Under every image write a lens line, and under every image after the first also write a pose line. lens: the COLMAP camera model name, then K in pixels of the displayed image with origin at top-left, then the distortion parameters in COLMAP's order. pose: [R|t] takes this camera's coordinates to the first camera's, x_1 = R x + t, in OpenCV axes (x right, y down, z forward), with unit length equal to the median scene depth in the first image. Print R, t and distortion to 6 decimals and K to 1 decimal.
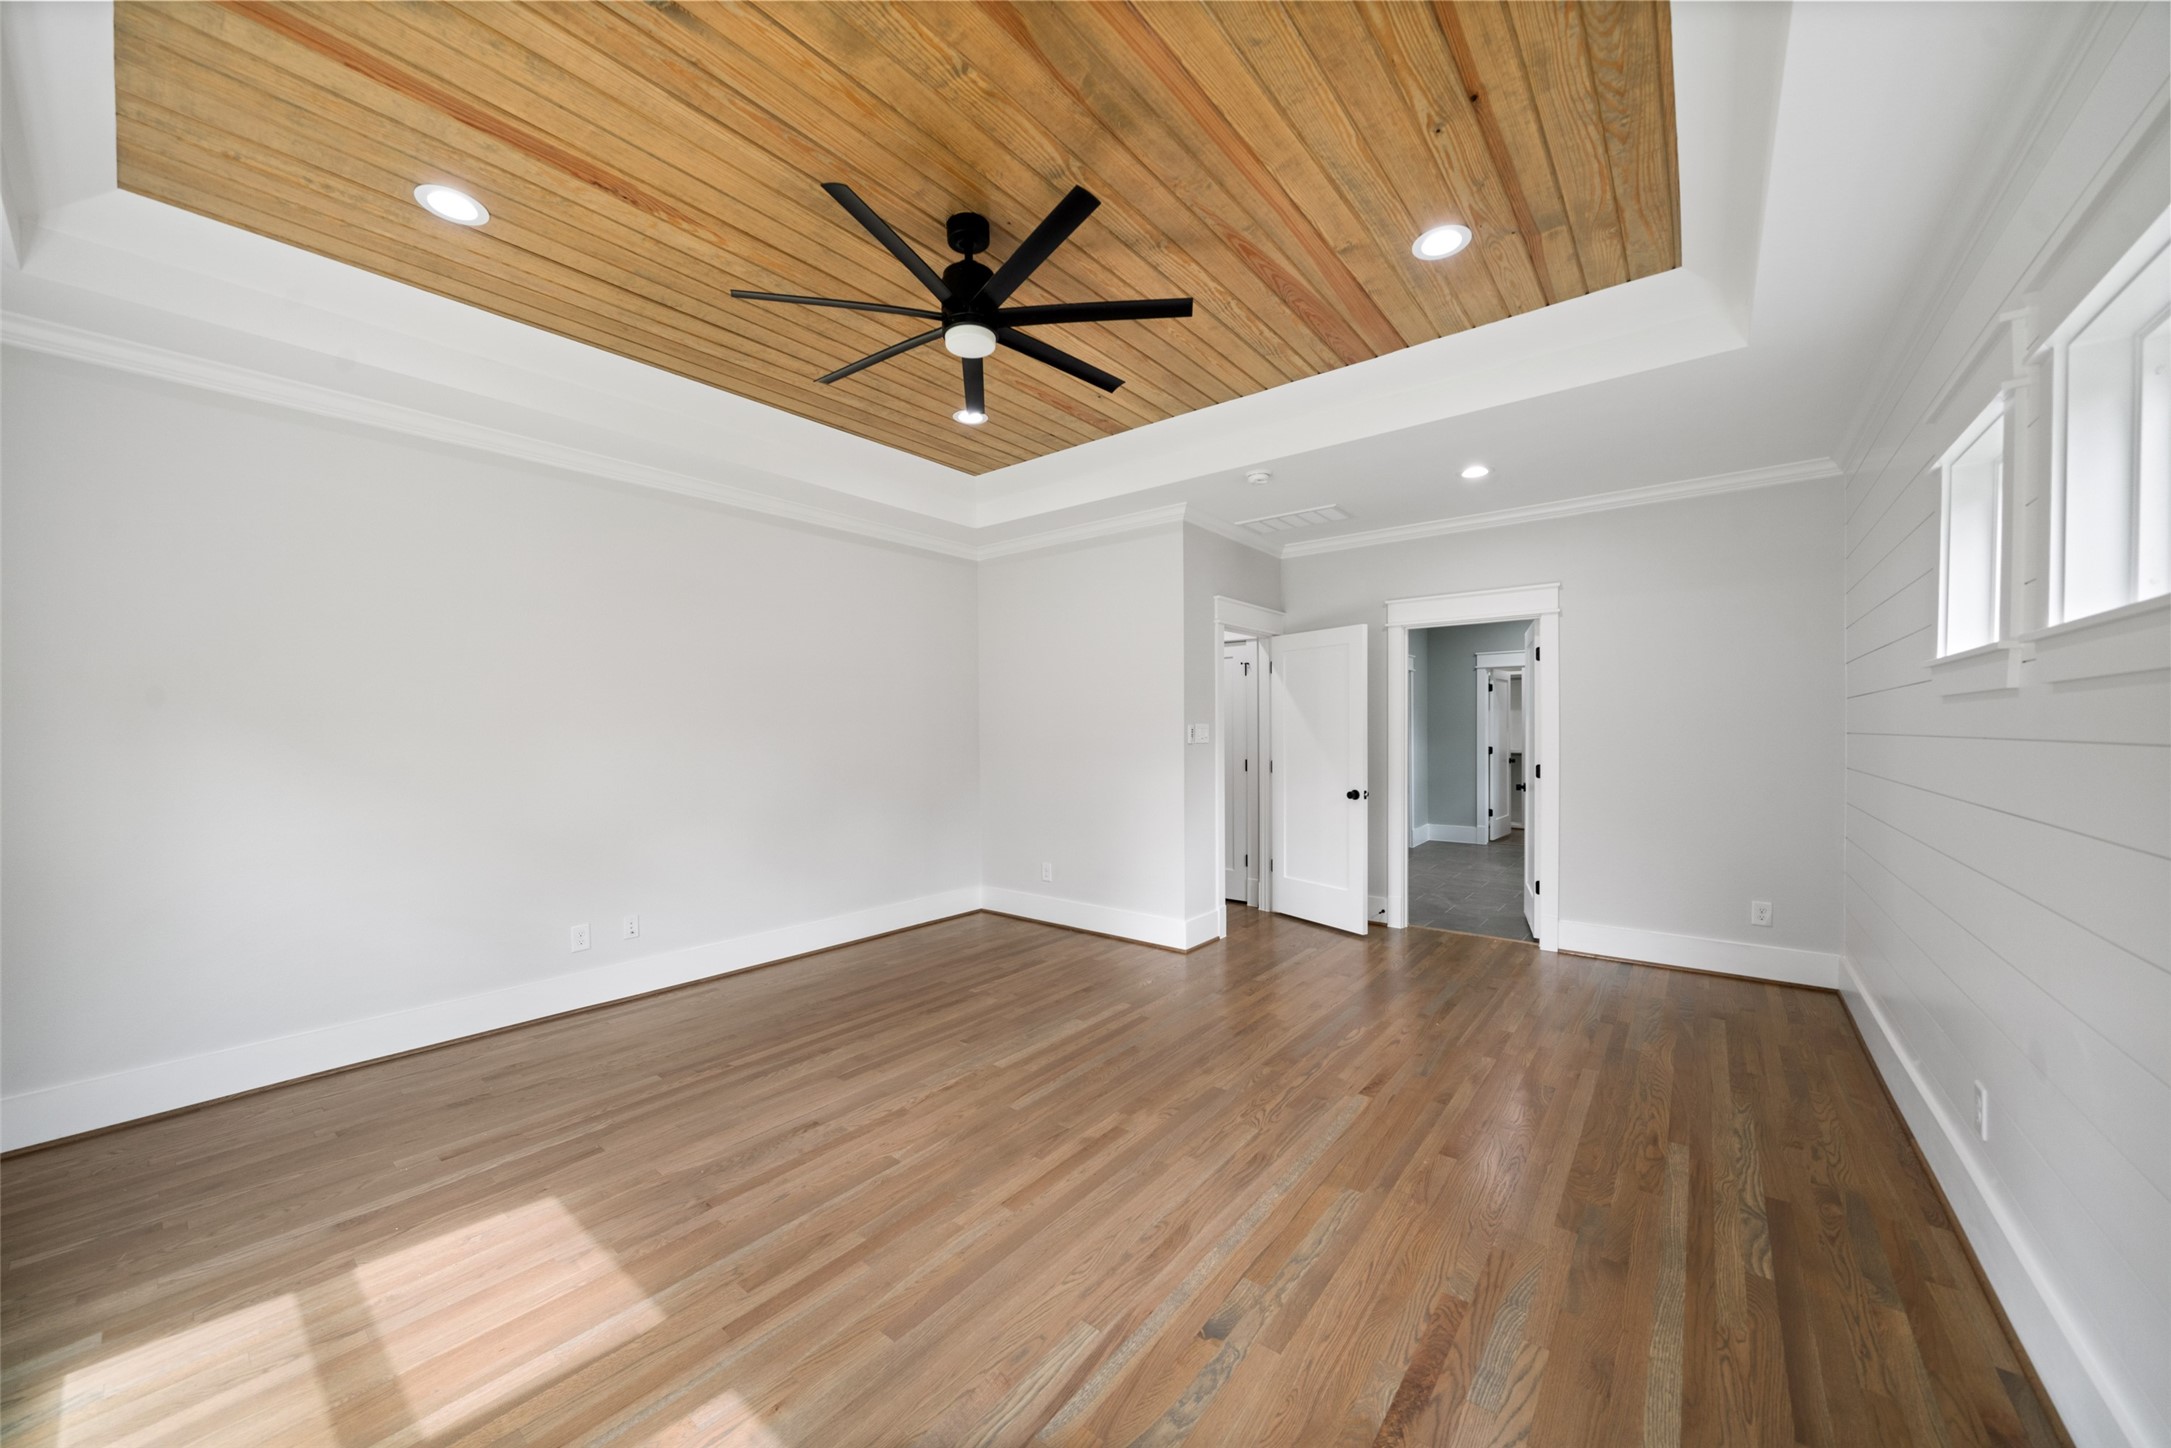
lens RADIAL K [[784.6, 0, 1078.9], [0, 784.6, 733.8], [0, 0, 1]] dist [0.000080, 0.000043]
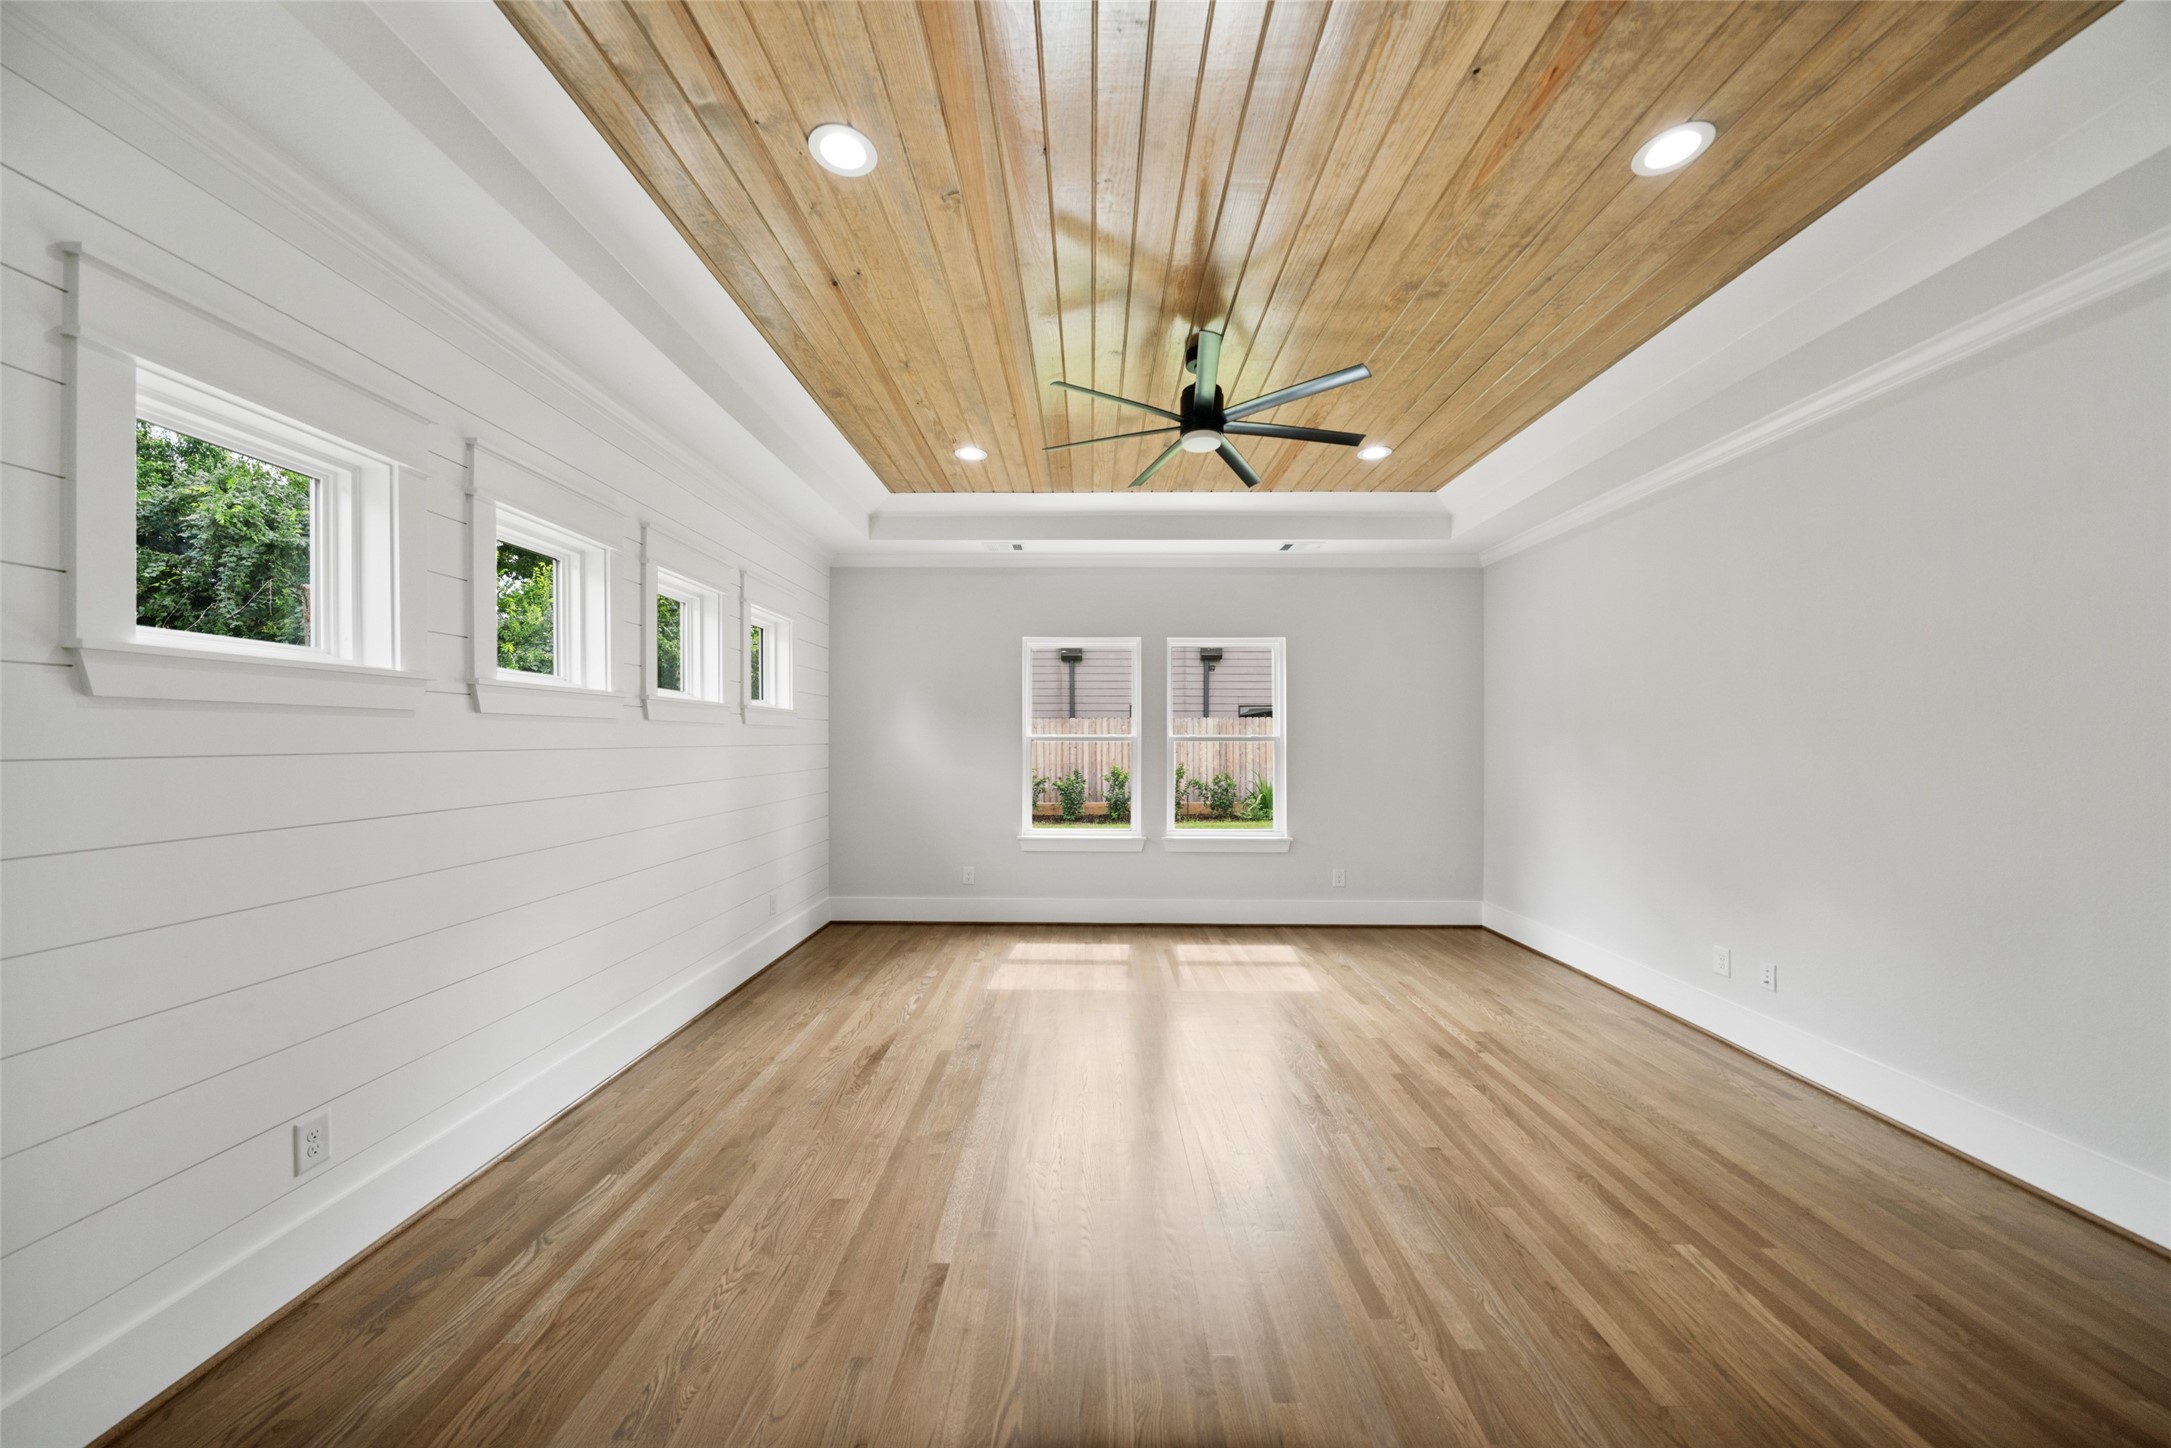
lens RADIAL K [[743.0, 0, 1077.0], [0, 743.0, 739.0], [0, 0, 1]] dist [-0.007895, 0.000034]
pose [[-0.790740, 0.003247, -0.612143, 0.676350], [-0.001893, 0.999968, 0.007750, -0.015623], [0.612149, 0.007287, -0.790709, 1.606687]]
